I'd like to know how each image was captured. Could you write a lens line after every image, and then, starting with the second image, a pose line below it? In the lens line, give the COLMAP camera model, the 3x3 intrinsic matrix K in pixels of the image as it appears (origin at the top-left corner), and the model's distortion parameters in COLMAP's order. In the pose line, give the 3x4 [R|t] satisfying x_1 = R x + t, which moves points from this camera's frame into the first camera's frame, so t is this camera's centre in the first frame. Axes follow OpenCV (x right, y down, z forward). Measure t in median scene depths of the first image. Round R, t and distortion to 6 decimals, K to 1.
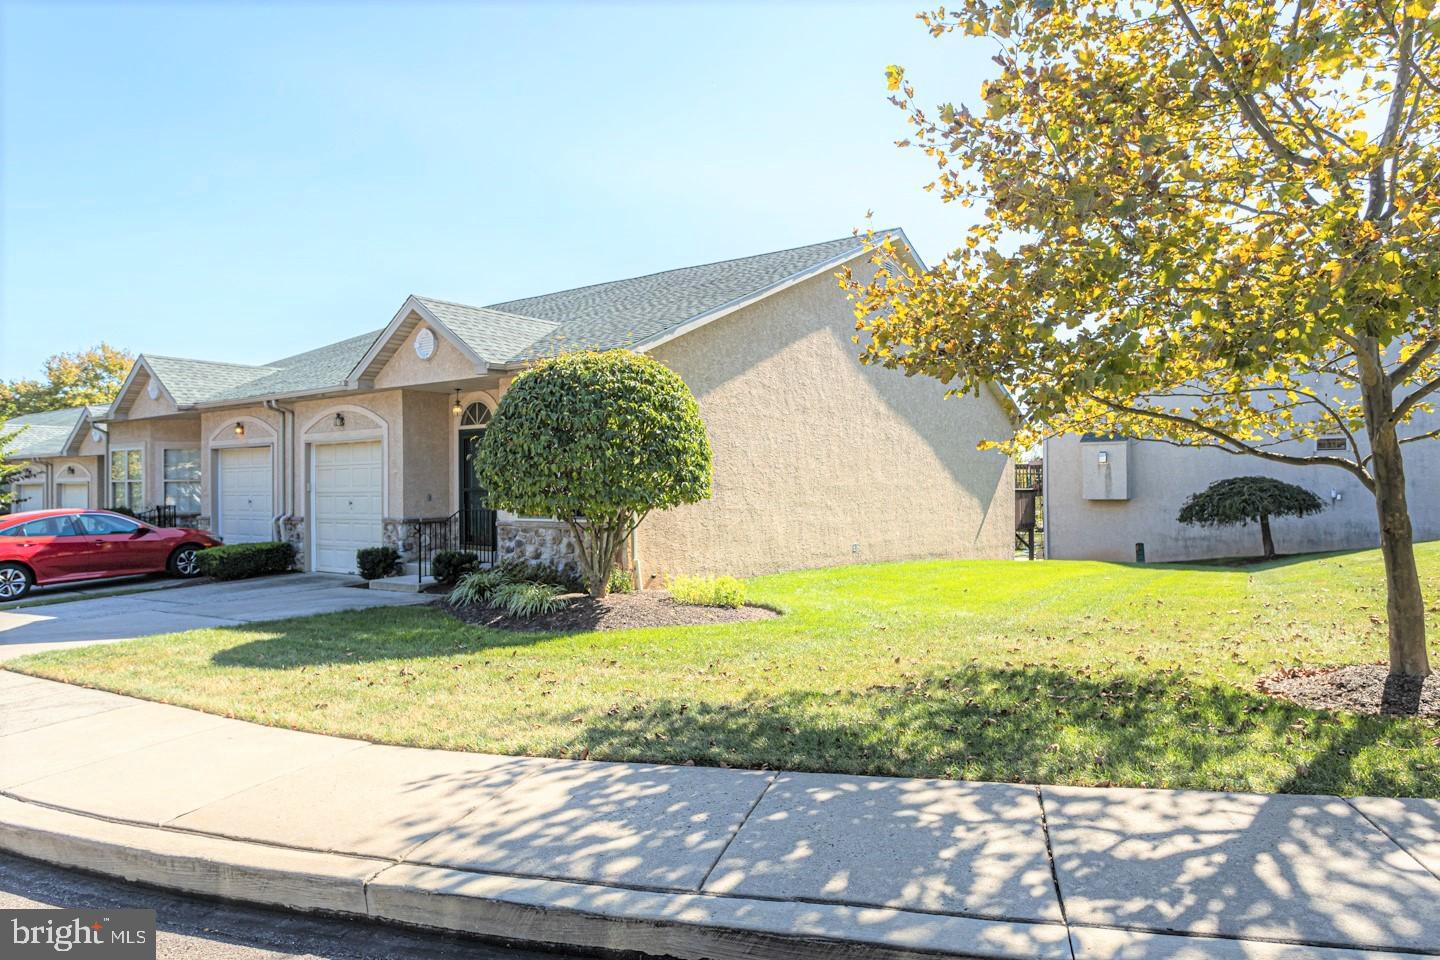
lens RADIAL K [[890.5, 0, 720.0], [0, 890.5, 480.0], [0, 0, 1]] dist [0.000079, 0.001047]
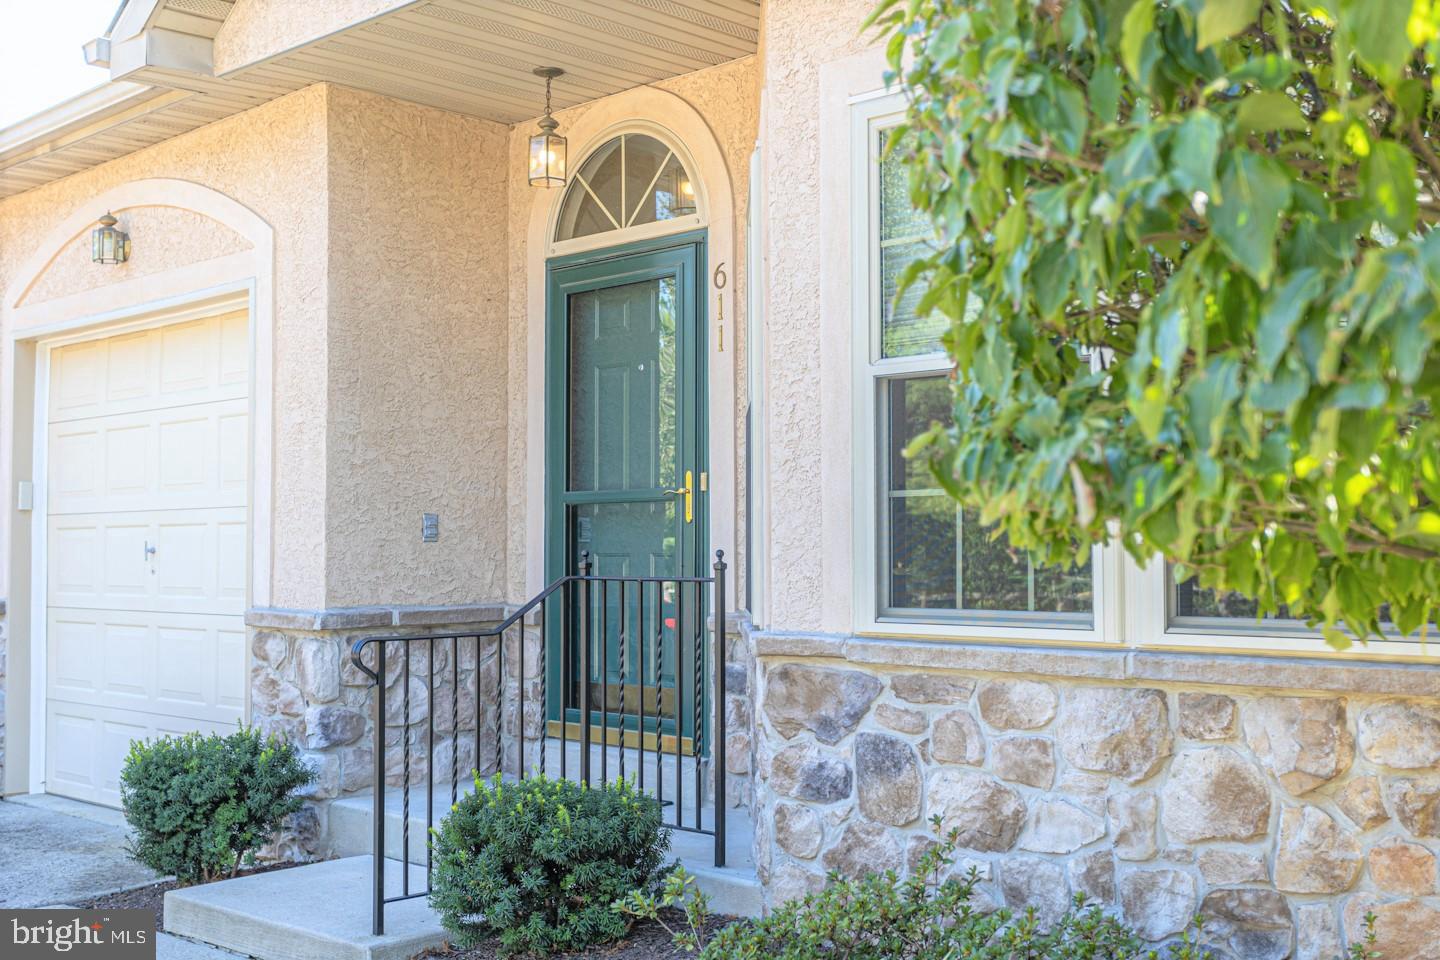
lens RADIAL K [[1619.2, 0, 720.0], [0, 1619.2, 480.0], [0, 0, 1]] dist [-0.002332, -0.005237]
pose [[0.989896, 0.000268, -0.141796, -0.190163], [-0.005175, 0.999400, -0.034236, 0.022262], [0.141702, 0.034624, 0.989304, 0.588279]]
